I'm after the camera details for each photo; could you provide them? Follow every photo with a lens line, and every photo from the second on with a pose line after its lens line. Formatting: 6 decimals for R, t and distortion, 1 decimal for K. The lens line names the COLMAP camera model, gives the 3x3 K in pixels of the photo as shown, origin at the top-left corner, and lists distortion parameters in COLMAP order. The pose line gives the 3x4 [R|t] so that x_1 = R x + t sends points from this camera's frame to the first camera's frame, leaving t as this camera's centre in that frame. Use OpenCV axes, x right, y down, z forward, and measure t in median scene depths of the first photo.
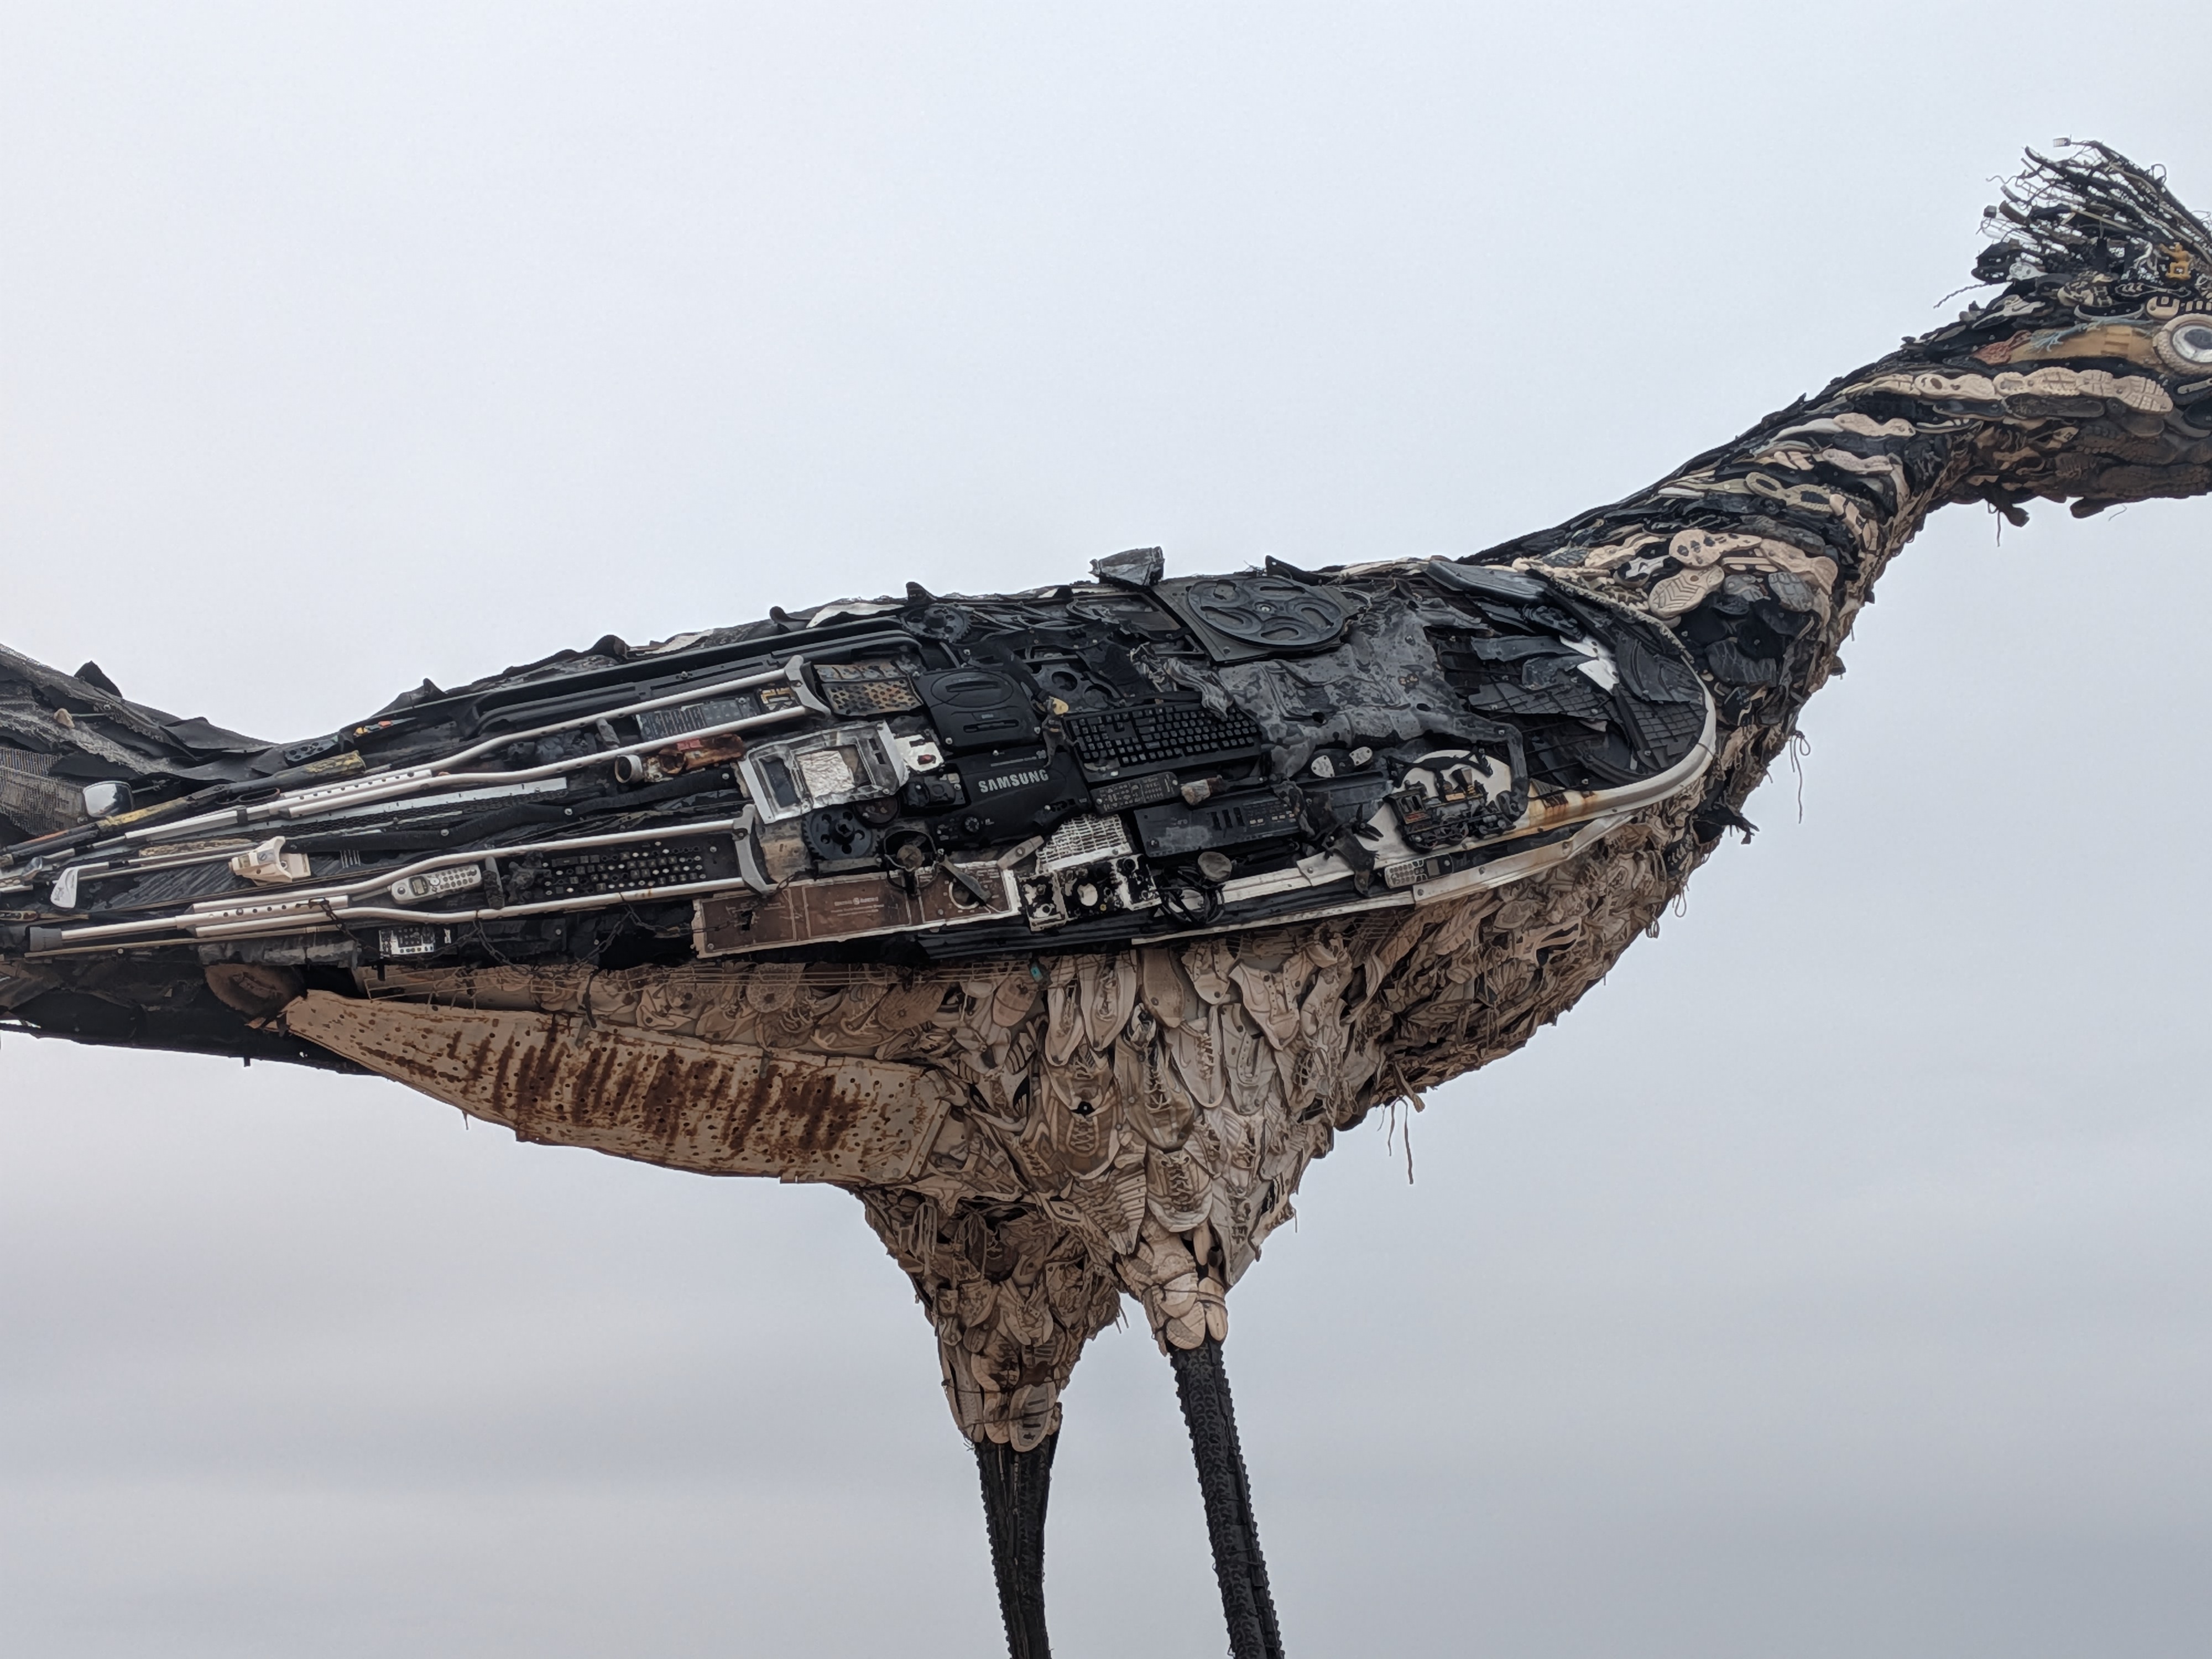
lens RADIAL K [[3242.3, 0, 1106.0], [0, 3242.3, 829.5], [0, 0, 1]] dist [0.126248, -0.135774]
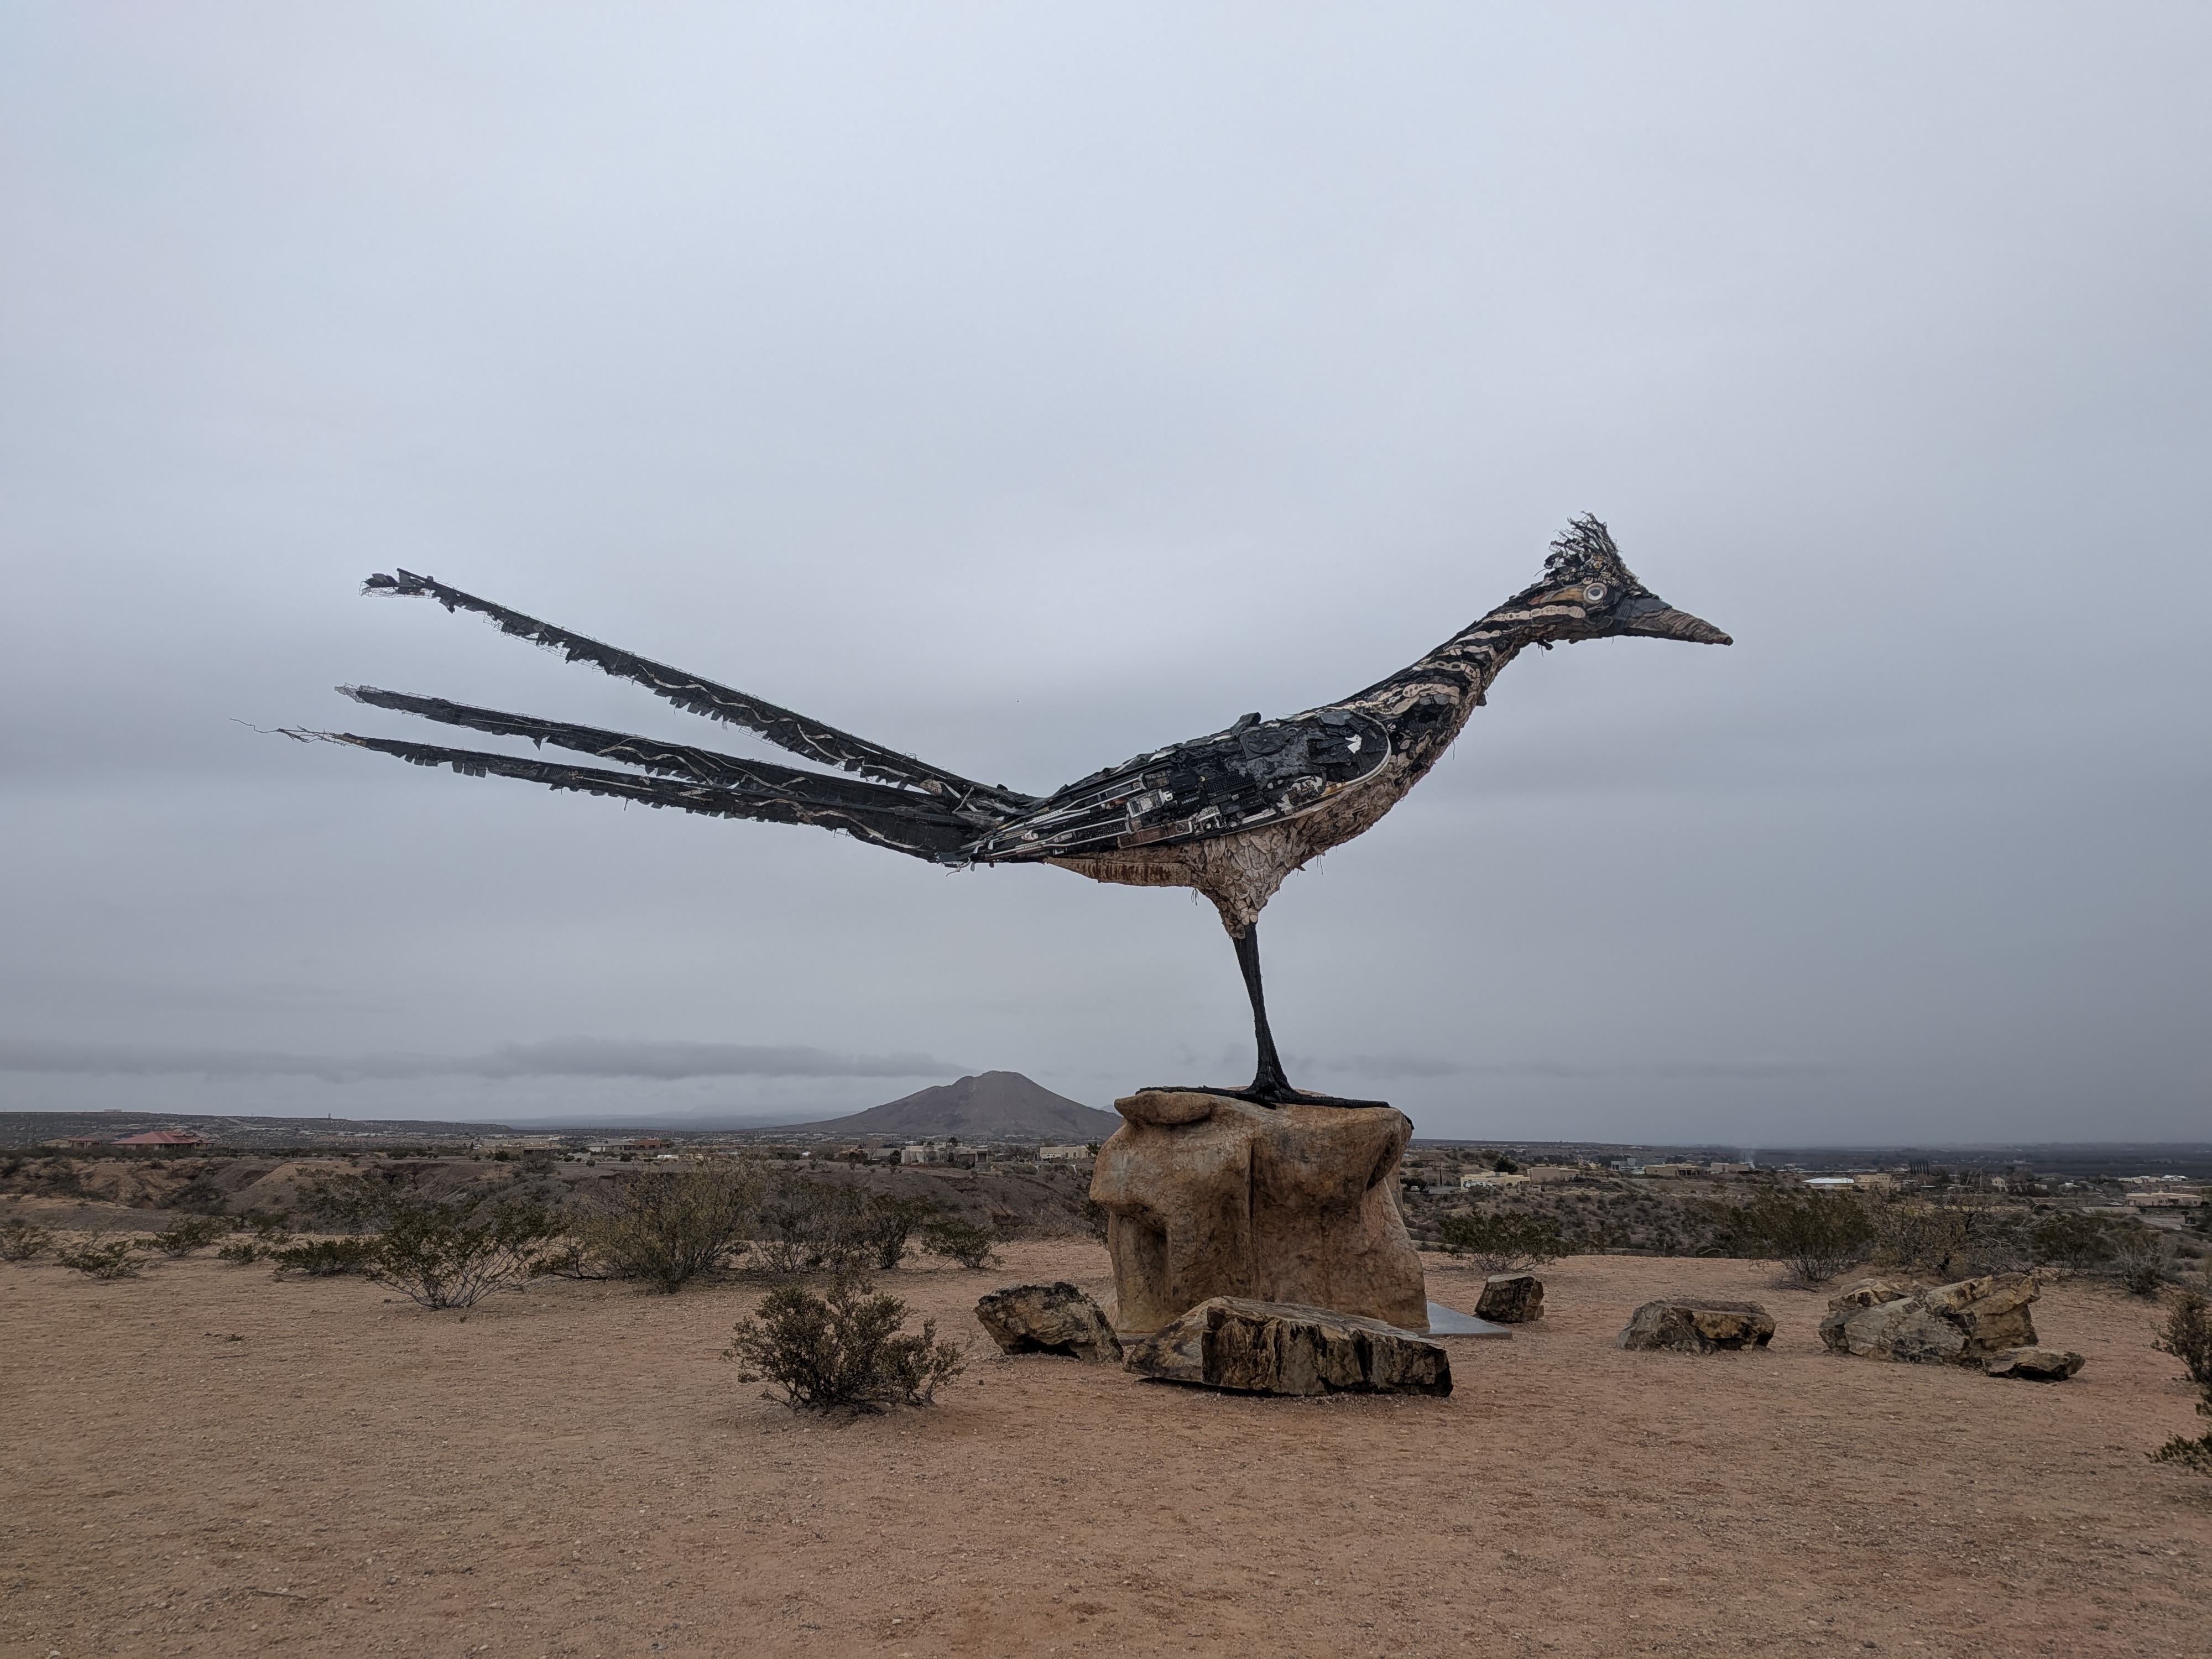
lens RADIAL K [[1582.5, 0, 1106.0], [0, 1582.5, 829.5], [0, 0, 1]] dist [0.071005, -0.086804]
pose [[0.909391, -0.041419, -0.413875, 0.715857], [0.130342, 0.973290, 0.188992, -0.377126], [0.394992, -0.225812, 0.890500, -0.894116]]
